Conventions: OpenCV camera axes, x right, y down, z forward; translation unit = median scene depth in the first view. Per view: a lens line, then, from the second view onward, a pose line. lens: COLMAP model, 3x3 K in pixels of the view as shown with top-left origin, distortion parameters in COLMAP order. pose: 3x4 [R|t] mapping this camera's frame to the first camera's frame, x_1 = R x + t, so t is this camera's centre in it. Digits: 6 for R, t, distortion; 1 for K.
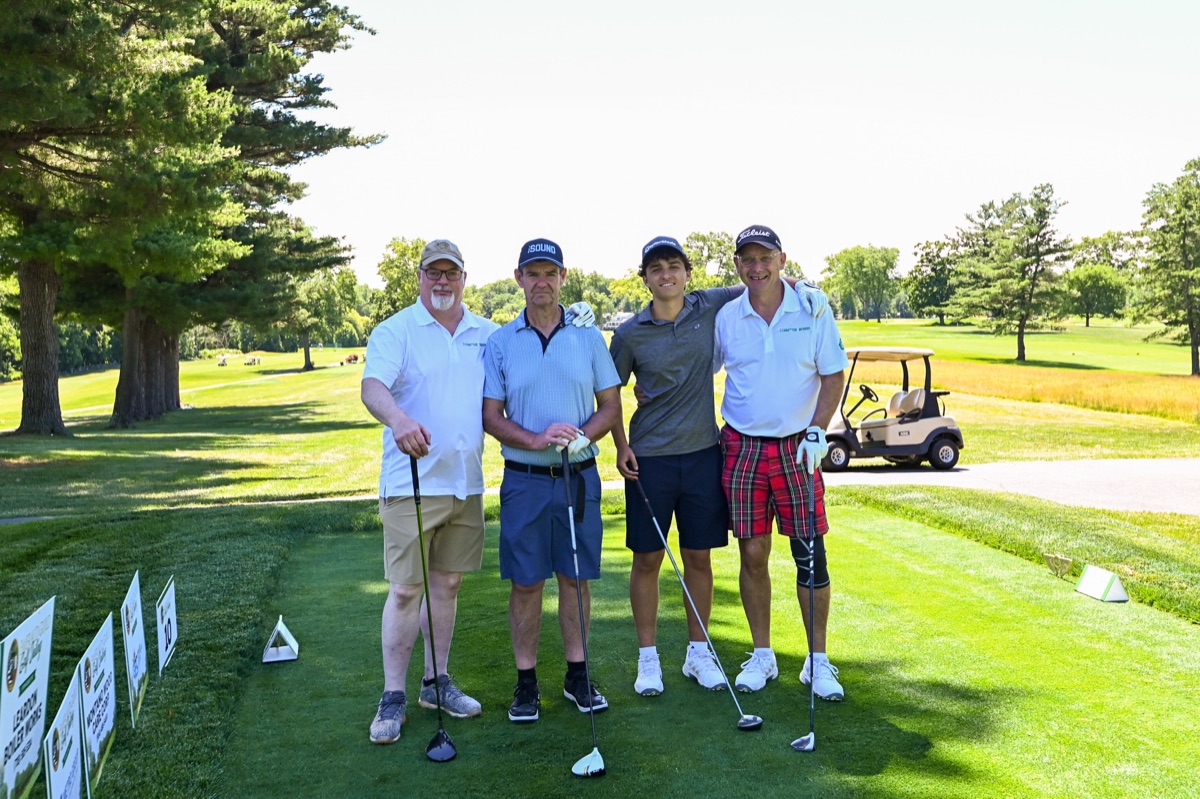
lens RADIAL K [[1261.0, 0, 599.6], [0, 1261.0, 365.6], [0, 0, 1]] dist [-0.000496, -0.031816]
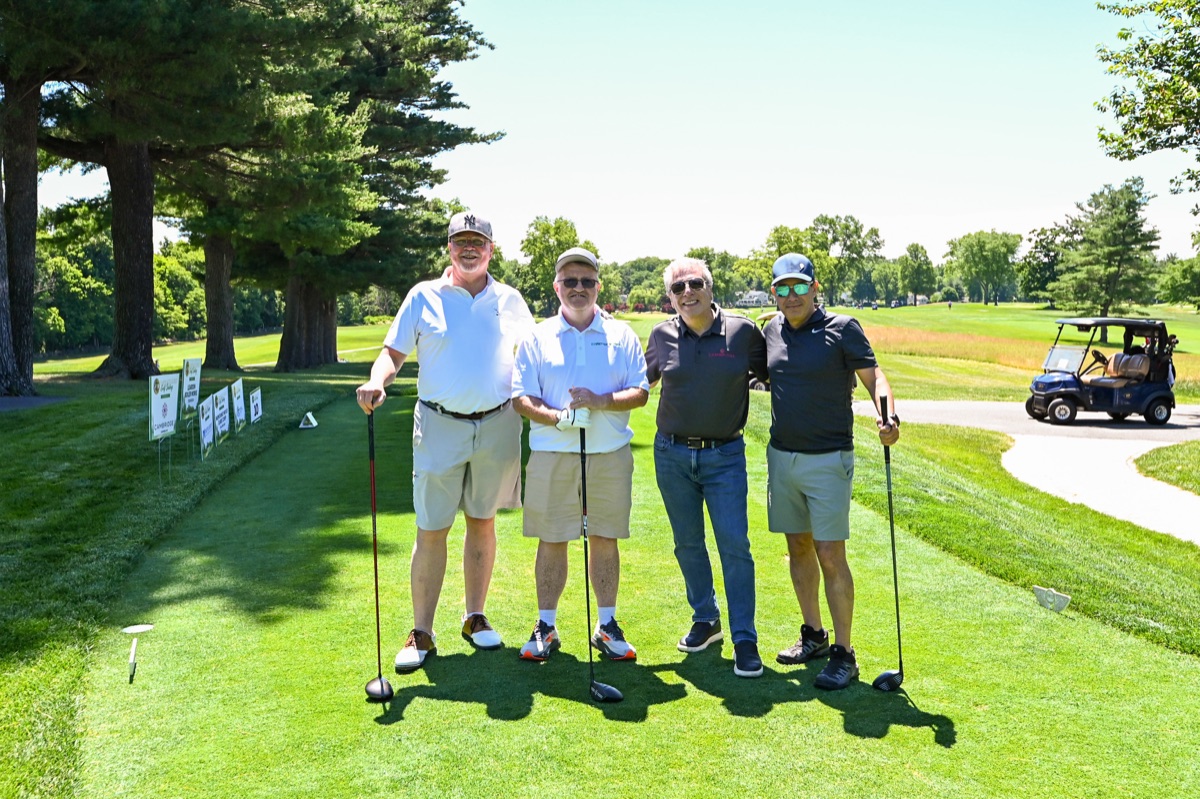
lens RADIAL K [[1189.3, 0, 600.0], [0, 1189.3, 399.5], [0, 0, 1]] dist [-0.007728, -0.010932]
pose [[0.993188, 0.031368, -0.112225, 0.051218], [-0.025693, 0.998334, 0.051660, 0.006644], [0.113658, -0.048424, 0.992339, -0.105582]]
